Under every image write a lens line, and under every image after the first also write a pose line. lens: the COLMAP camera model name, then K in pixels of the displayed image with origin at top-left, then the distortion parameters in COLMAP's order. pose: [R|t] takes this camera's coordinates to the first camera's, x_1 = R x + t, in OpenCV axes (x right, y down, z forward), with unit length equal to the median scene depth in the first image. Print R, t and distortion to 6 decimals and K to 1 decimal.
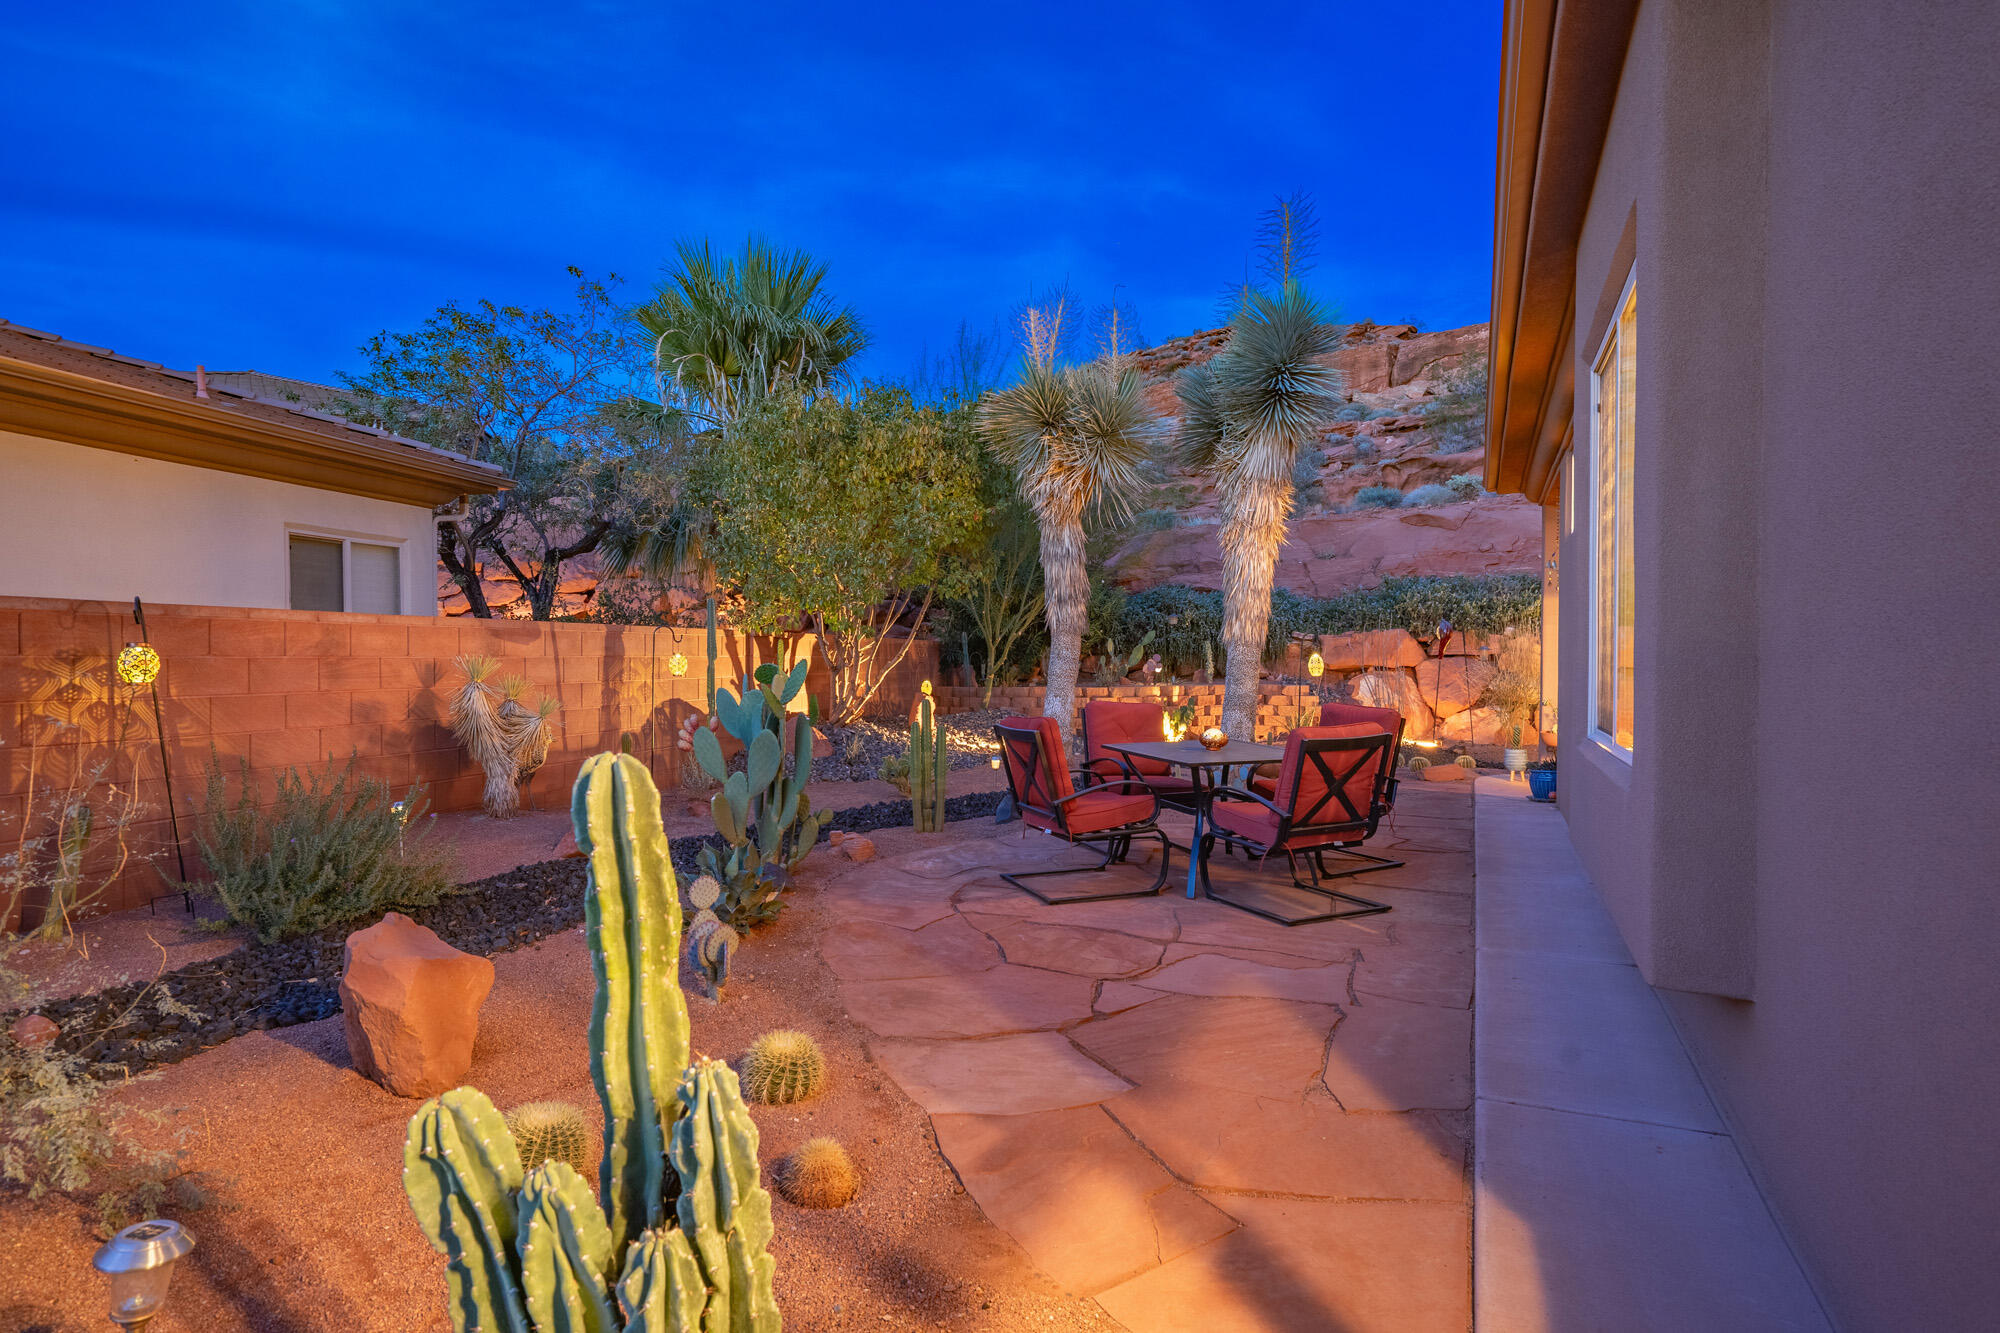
lens RADIAL K [[1046.0, 0, 993.4], [0, 1046.0, 673.9], [0, 0, 1]] dist [0.012868, 0.000275]
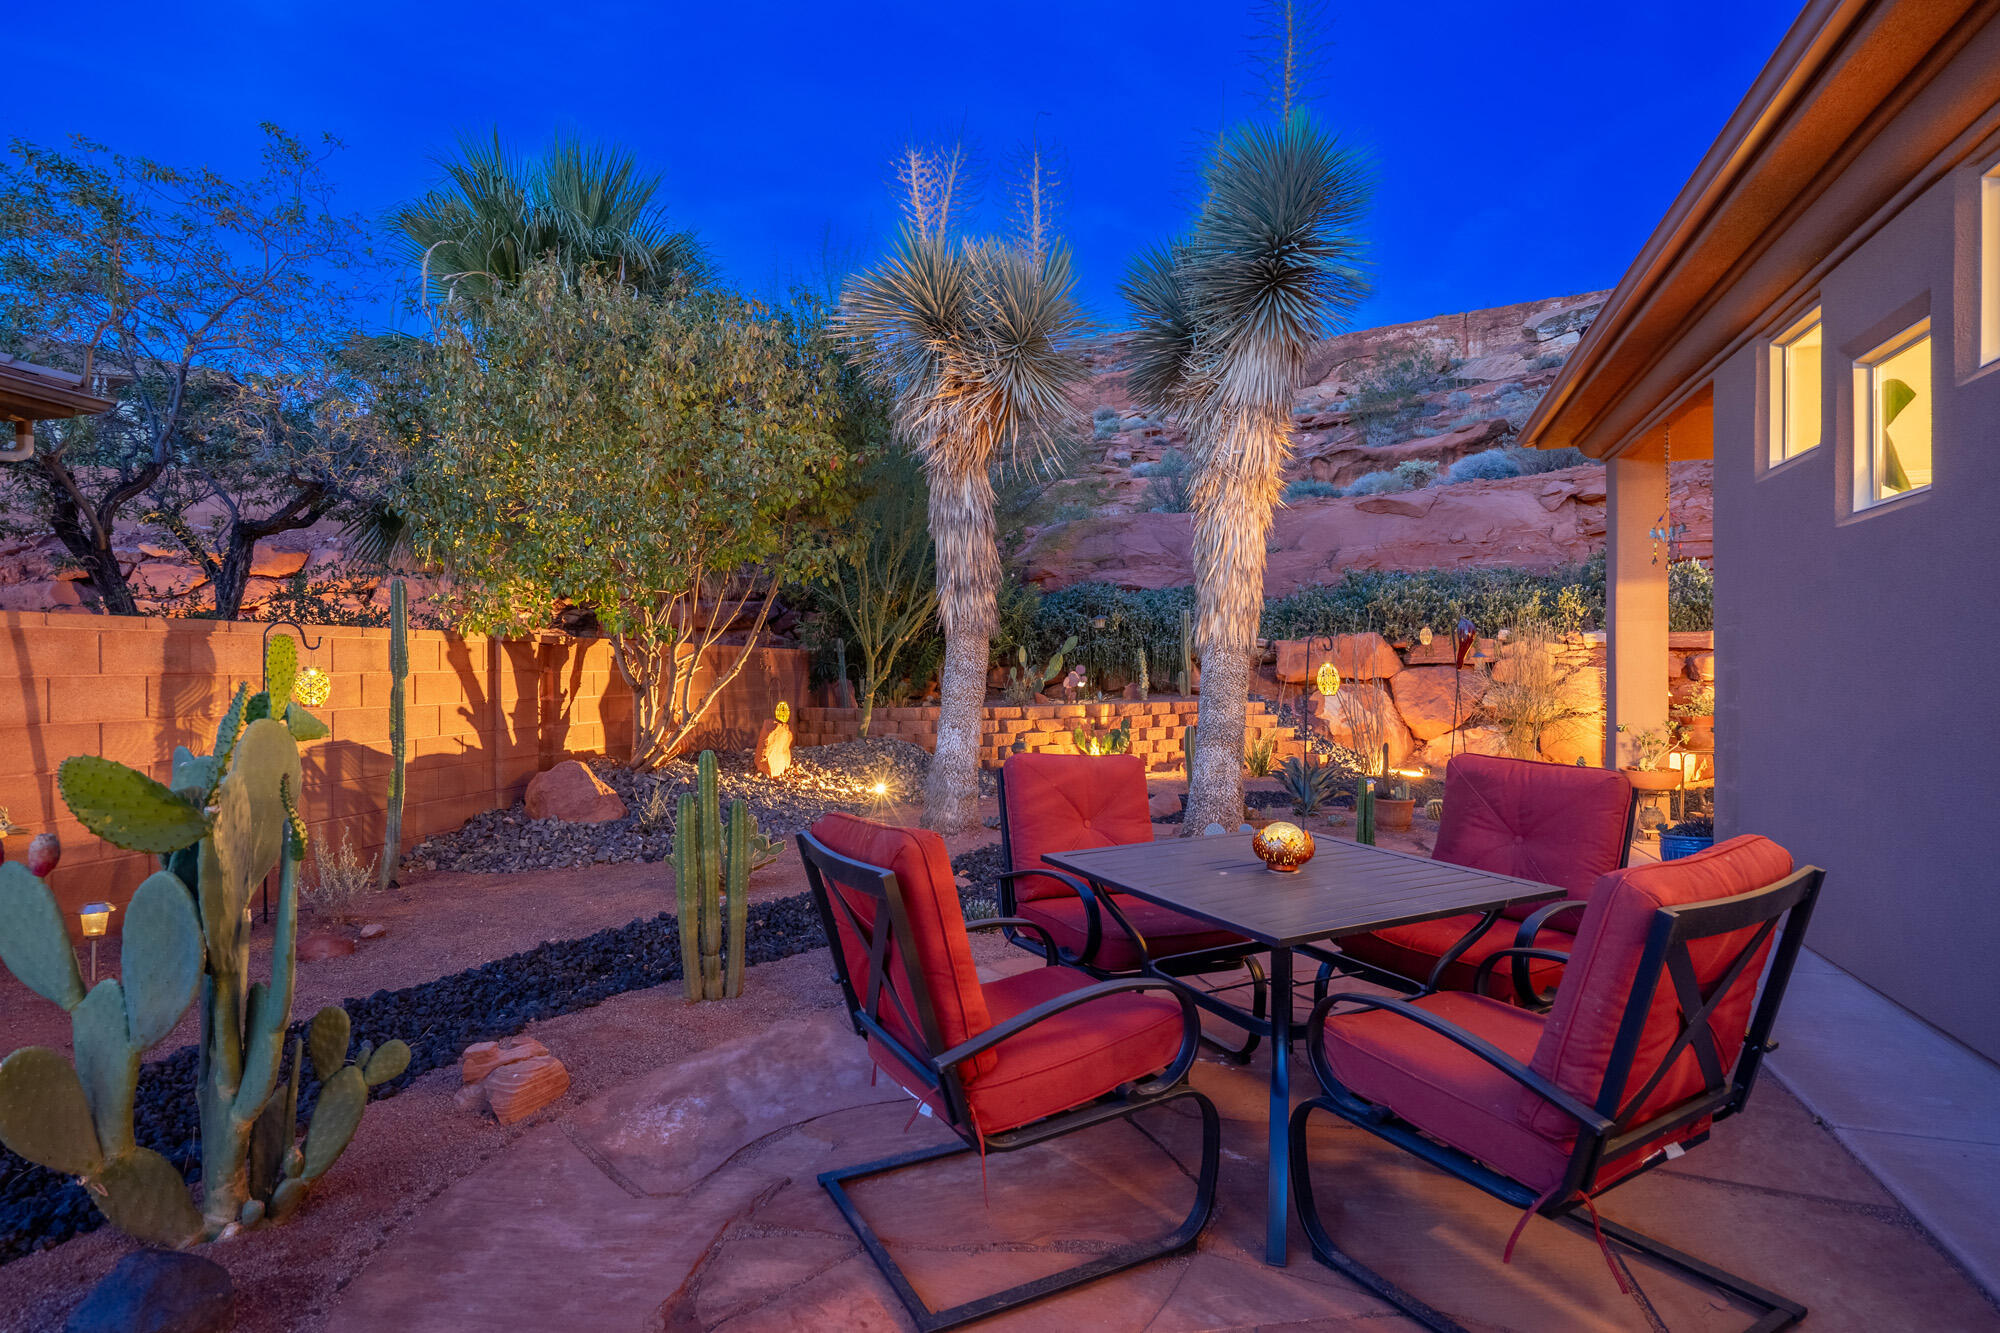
lens RADIAL K [[1046.0, 0, 997.6], [0, 1046.0, 666.6], [0, 0, 1]] dist [0.012868, 0.000275]
pose [[0.995283, -0.006065, 0.096828, 0.019049], [0.007802, 0.999815, -0.017575, -0.005043], [-0.096703, 0.018248, 0.995146, 0.267915]]
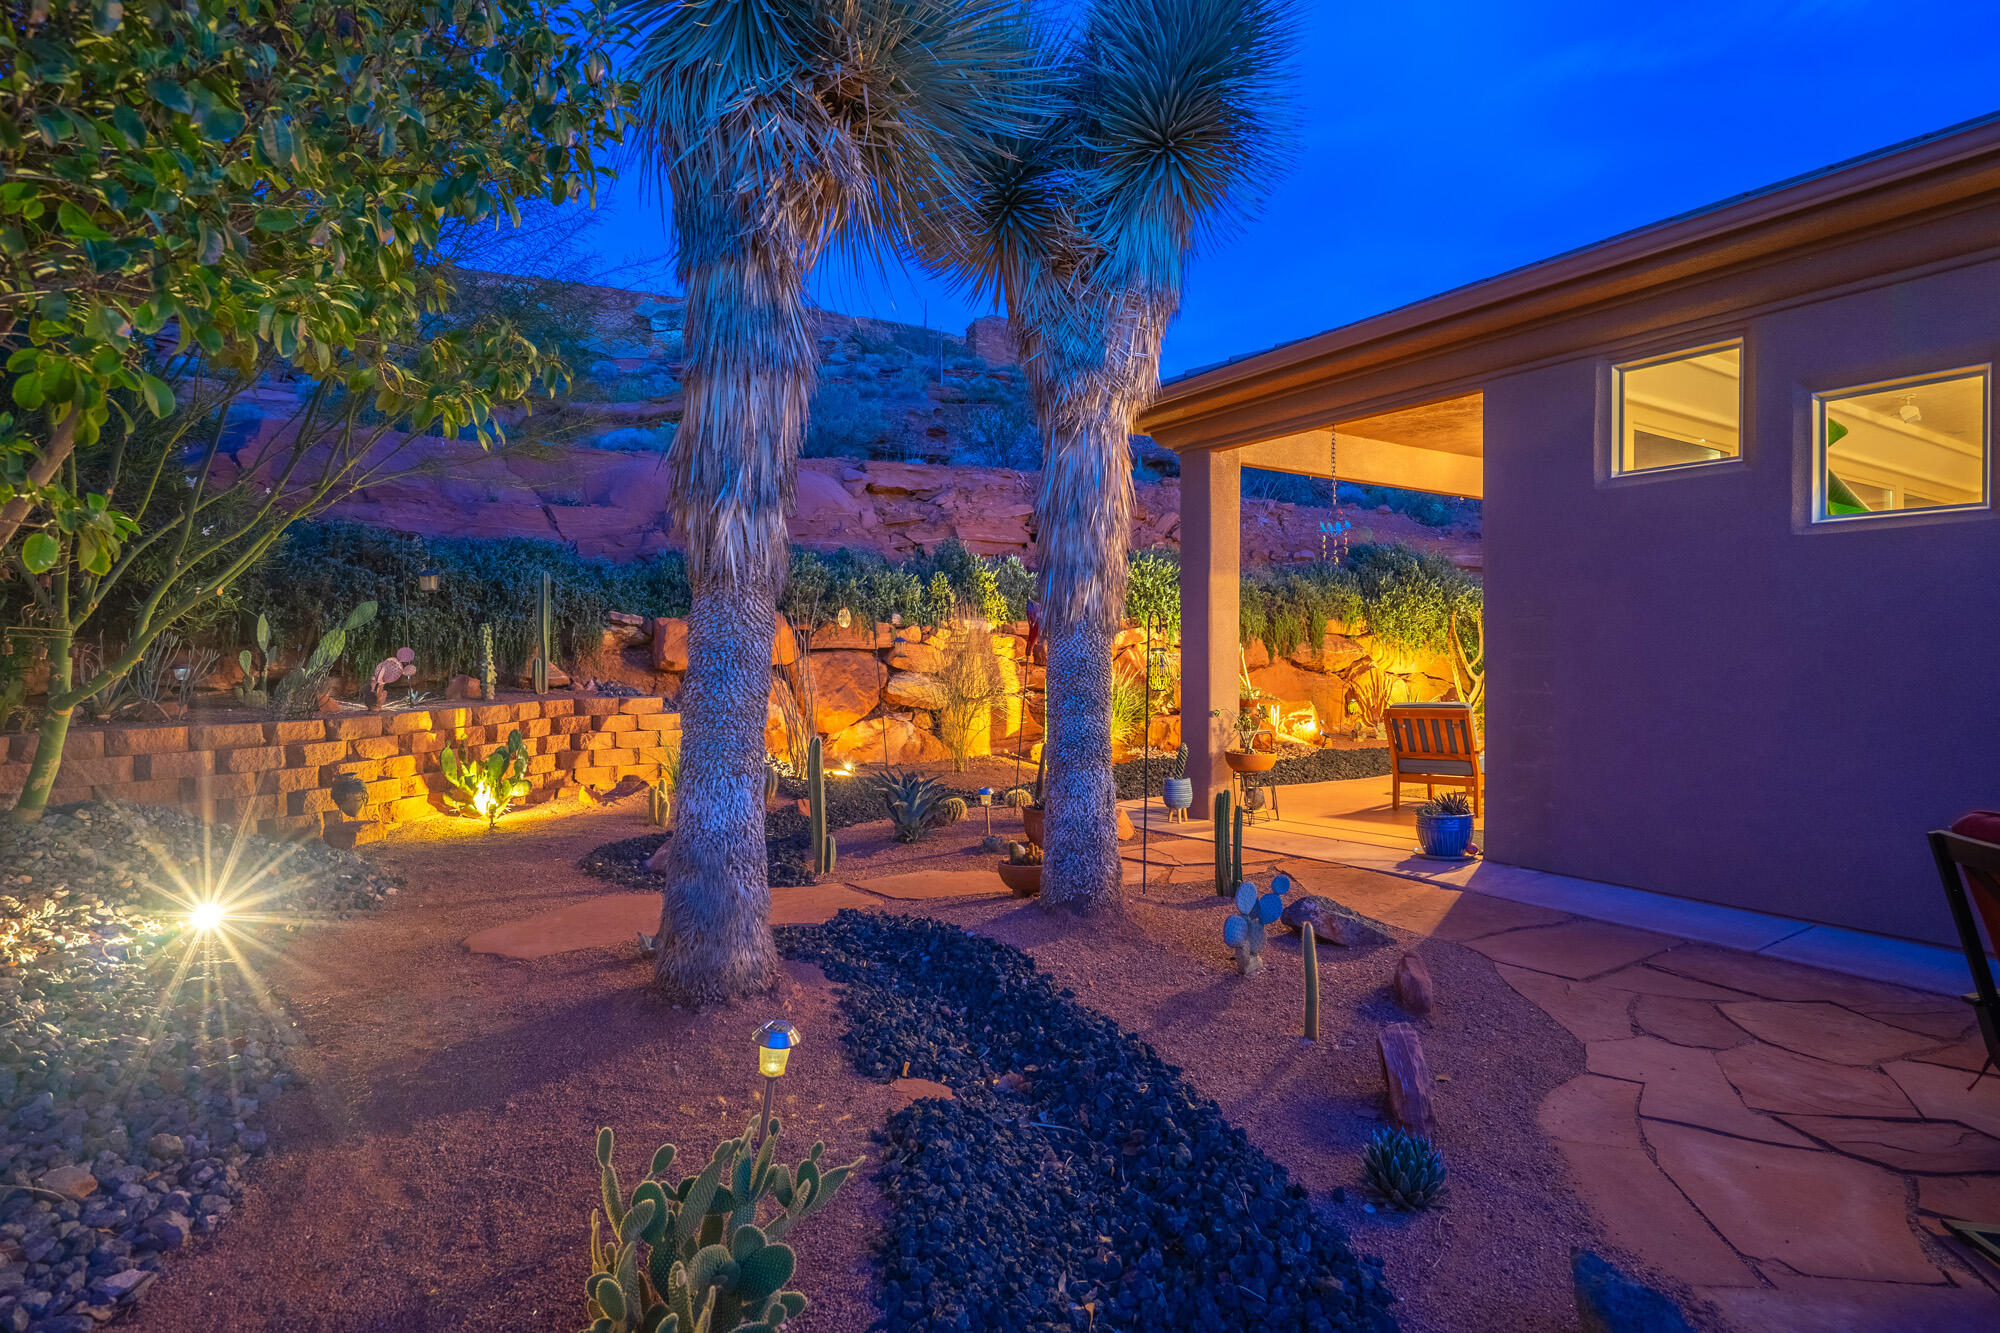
lens RADIAL K [[1046.0, 0, 1005.6], [0, 1046.0, 658.0], [0, 0, 1]] dist [0.012868, 0.000275]
pose [[0.520741, -0.009167, 0.853665, -0.170835], [0.014360, 0.999895, 0.001977, -0.014331], [-0.853594, 0.011229, 0.520818, 0.639218]]
